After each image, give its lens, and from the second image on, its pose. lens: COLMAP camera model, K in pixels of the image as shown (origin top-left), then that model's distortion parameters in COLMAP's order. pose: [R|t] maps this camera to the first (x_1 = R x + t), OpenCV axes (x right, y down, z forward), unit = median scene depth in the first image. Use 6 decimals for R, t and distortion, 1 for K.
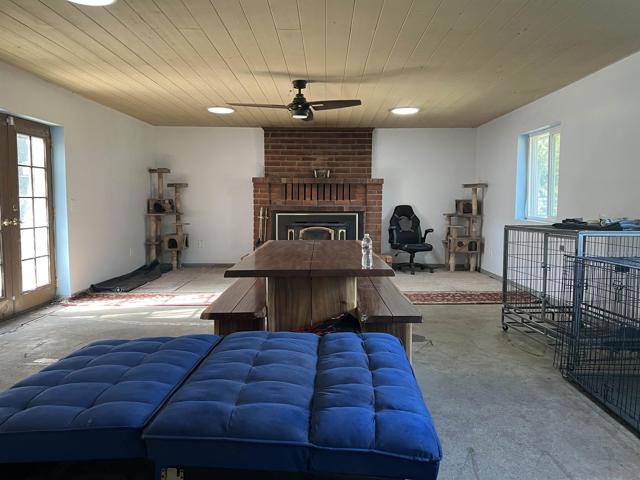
lens RADIAL K [[485.0, 0, 321.2], [0, 485.0, 239.1], [0, 0, 1]] dist [0.005488, -0.000074]
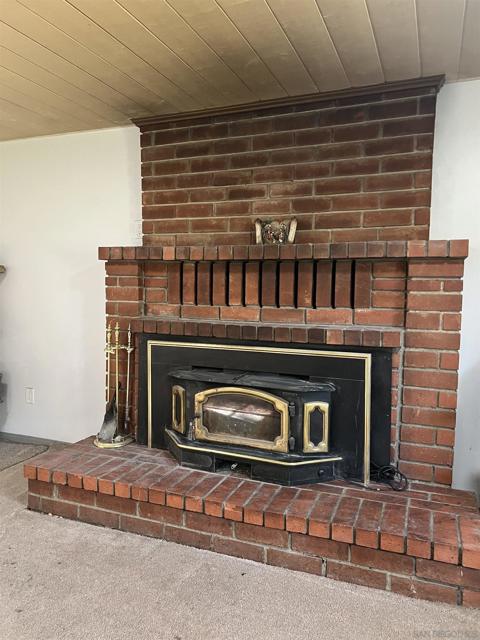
lens RADIAL K [[485.0, 0, 239.5], [0, 485.0, 320.1], [0, 0, 1]] dist [0.005488, -0.000074]
pose [[0.918094, 0.032290, -0.395046, 0.117704], [-0.044101, 0.998809, -0.020851, -0.063210], [0.393902, 0.036565, 0.918425, 0.671387]]
